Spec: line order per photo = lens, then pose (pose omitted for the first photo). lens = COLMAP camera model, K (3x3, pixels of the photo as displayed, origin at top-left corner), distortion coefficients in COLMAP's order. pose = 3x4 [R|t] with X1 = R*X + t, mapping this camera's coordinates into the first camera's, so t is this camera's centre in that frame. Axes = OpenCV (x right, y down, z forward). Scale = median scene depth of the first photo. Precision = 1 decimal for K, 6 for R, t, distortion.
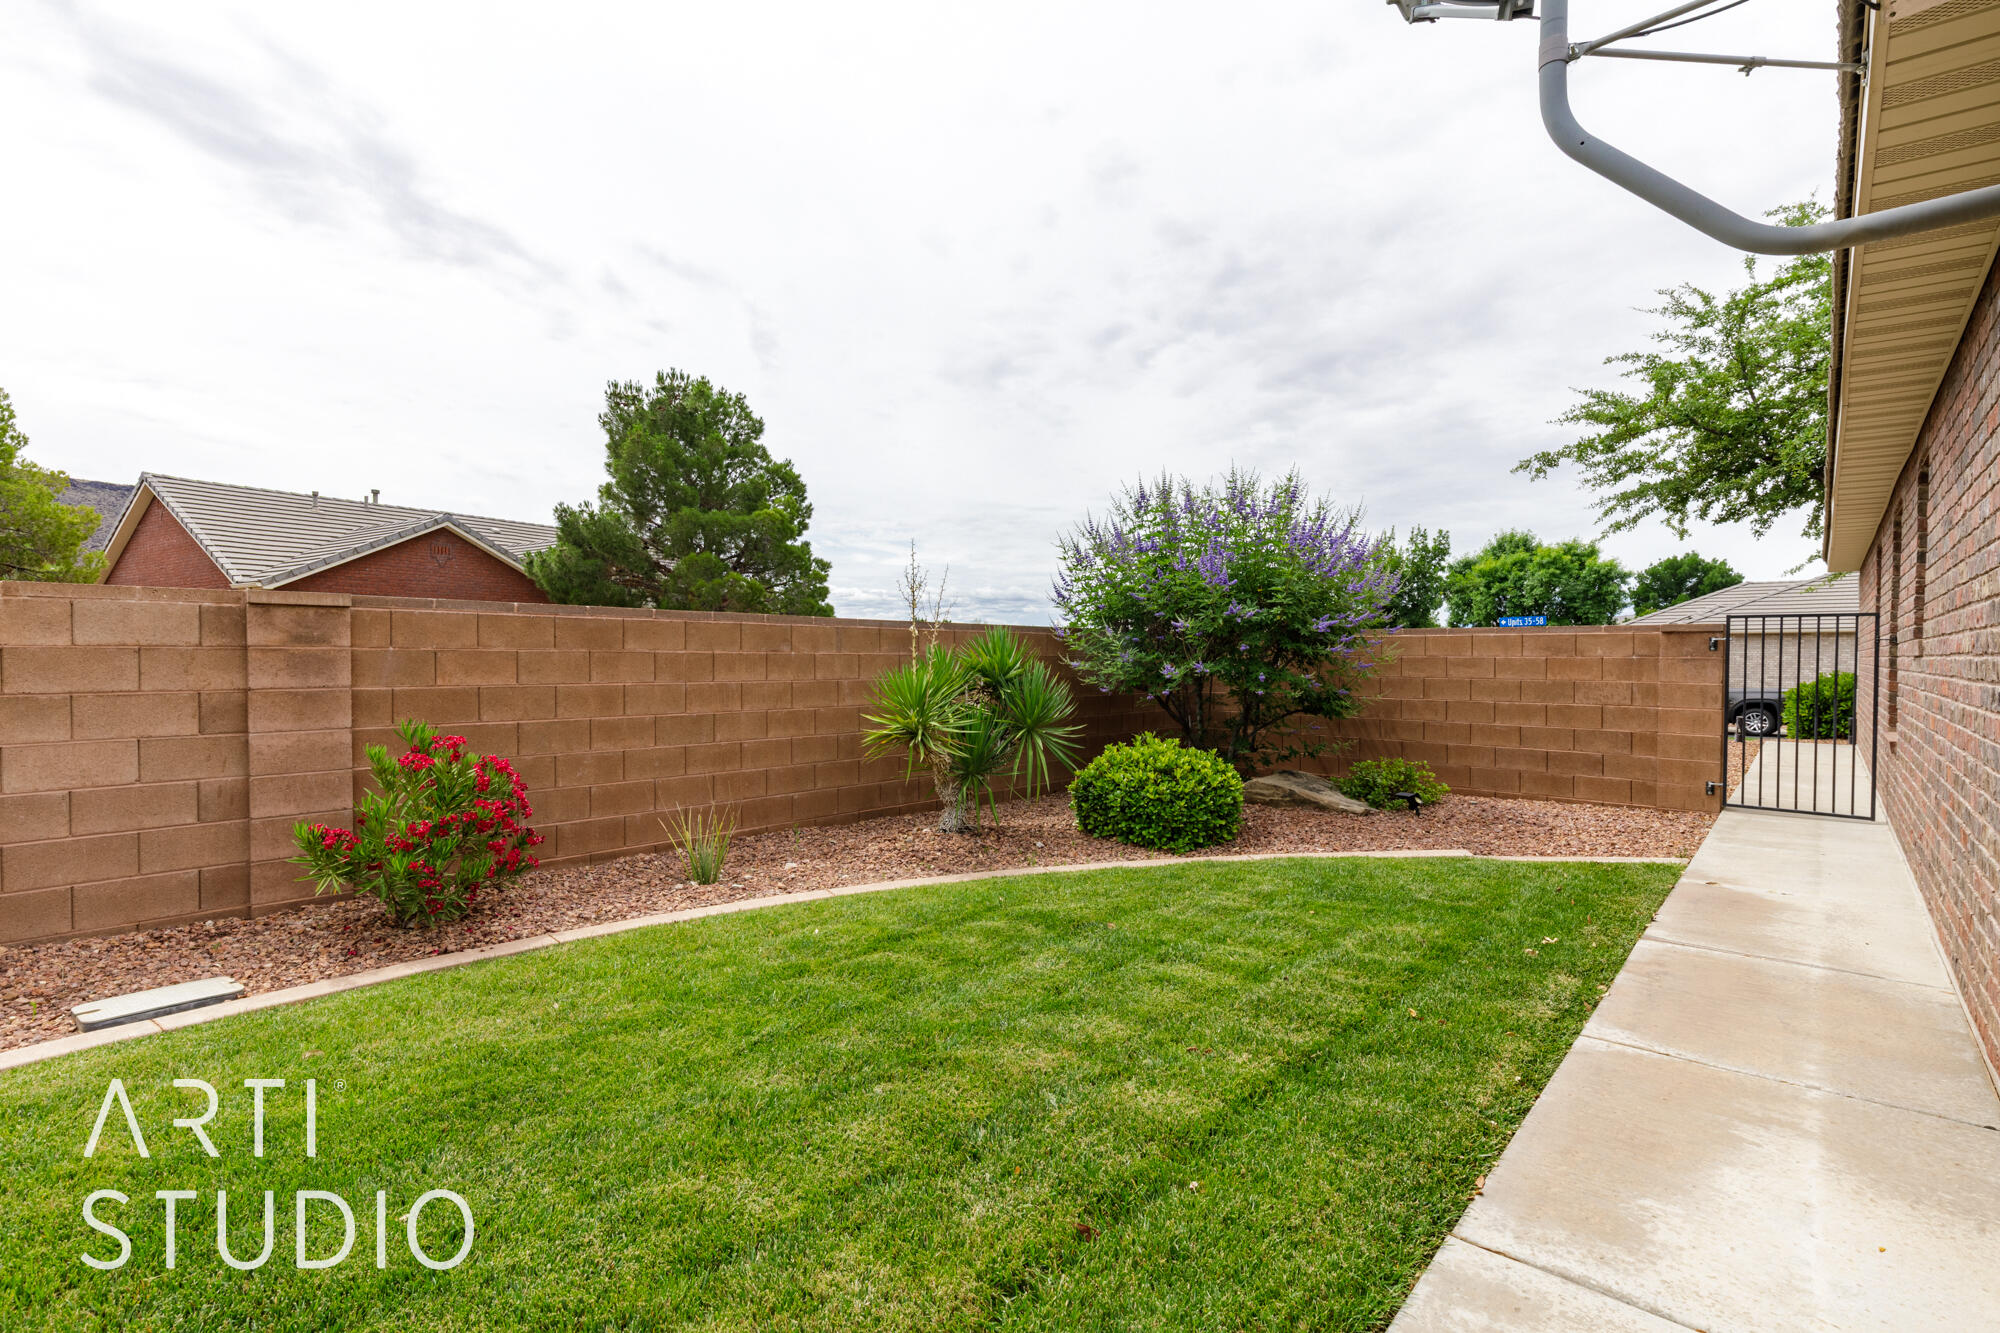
lens RADIAL K [[894.1, 0, 999.5], [0, 894.1, 669.1], [0, 0, 1]] dist [0.002447, 0.000155]
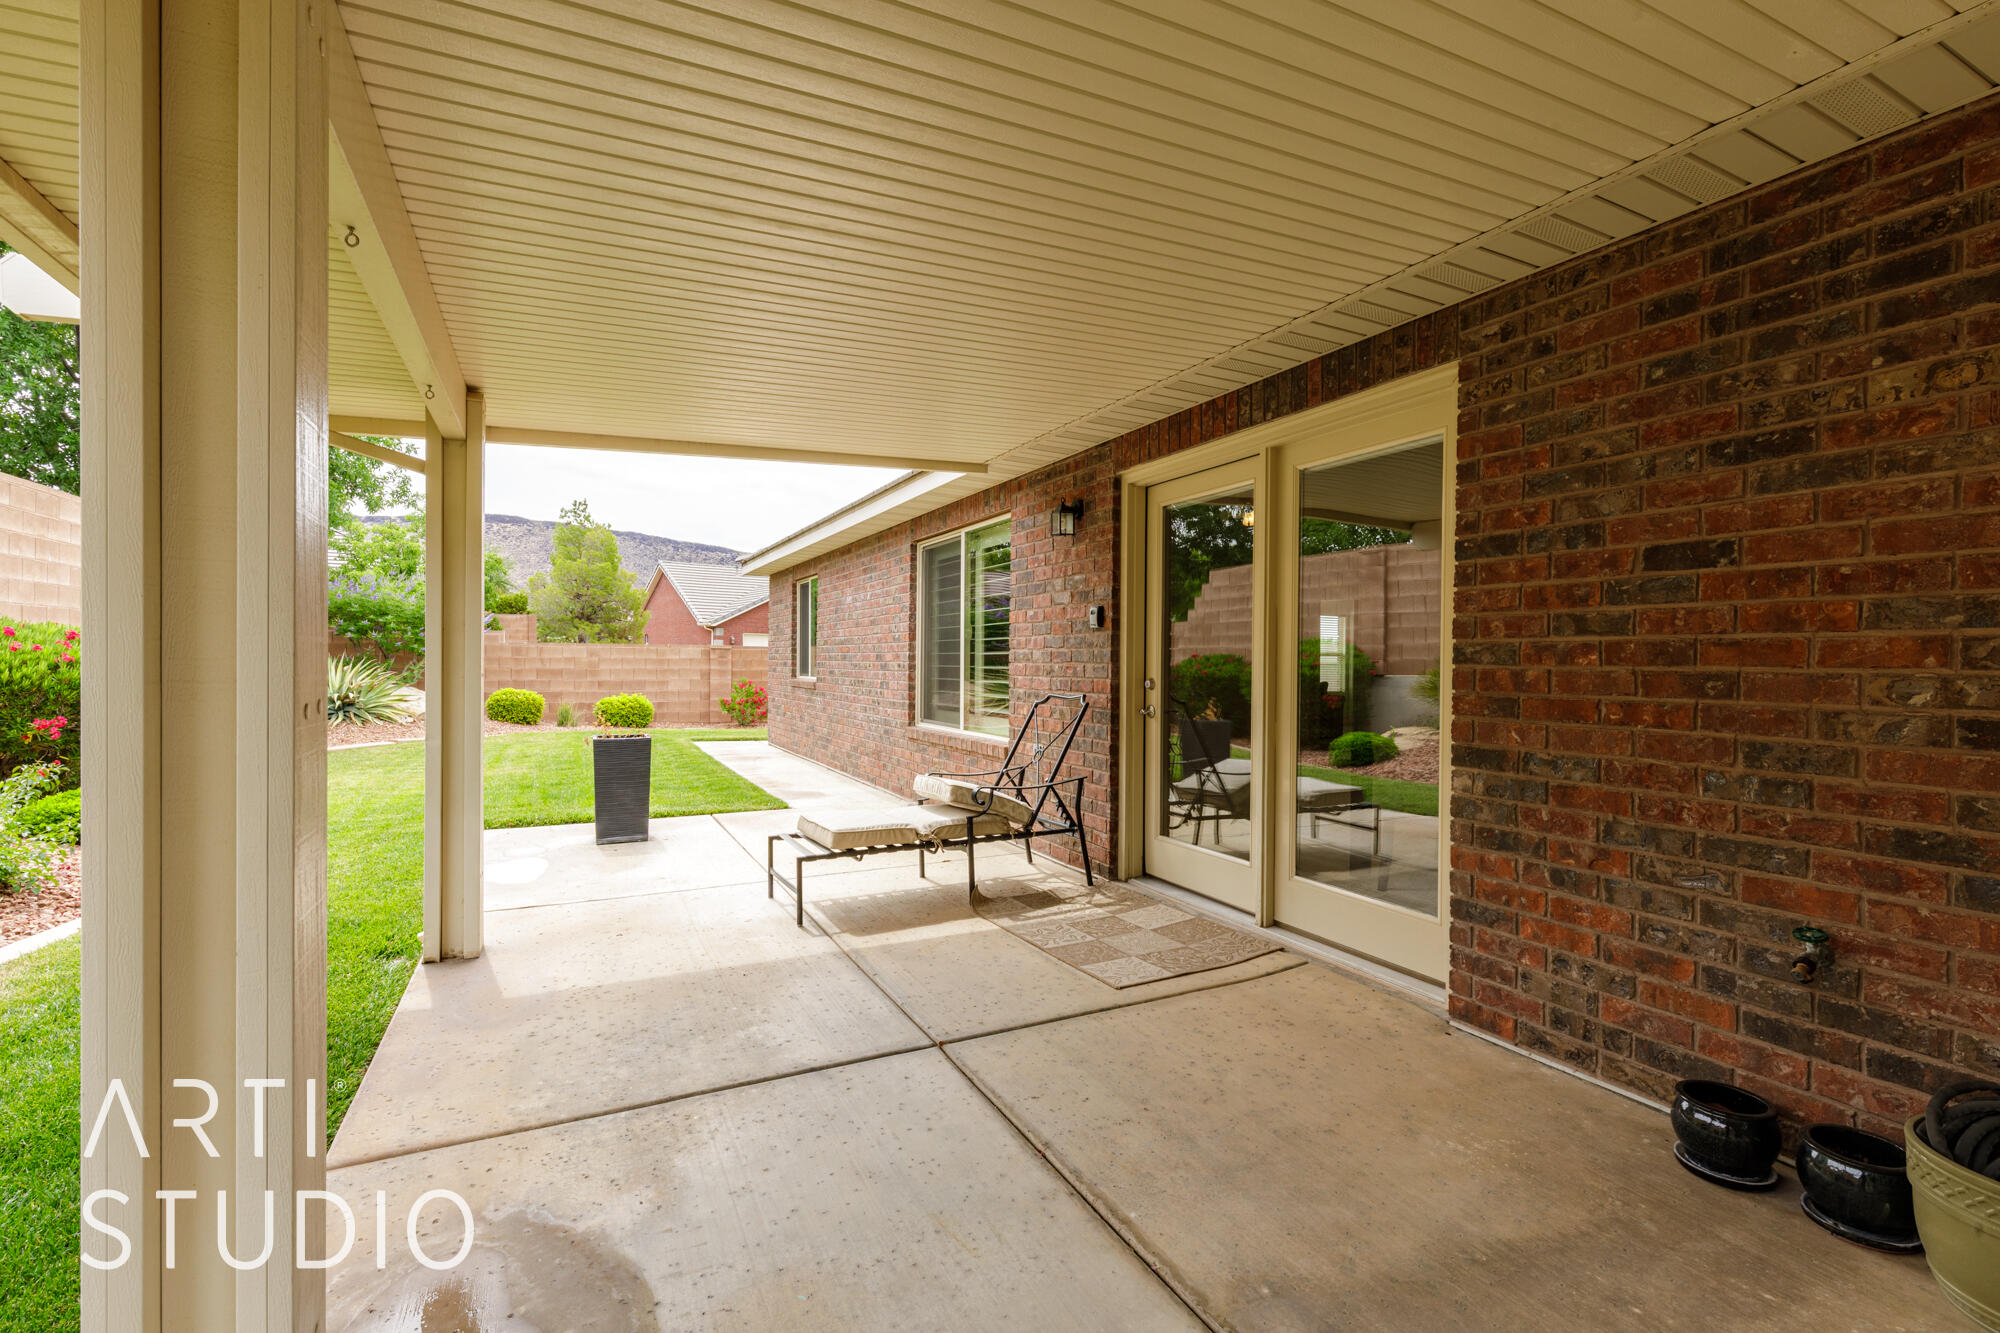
lens RADIAL K [[894.1, 0, 999.5], [0, 894.1, 669.1], [0, 0, 1]] dist [0.002447, 0.000155]
pose [[0.930701, 0.008061, -0.365691, 1.011474], [-0.013260, 0.999844, -0.011707, 0.027861], [0.365540, 0.015745, 0.930663, -1.244872]]
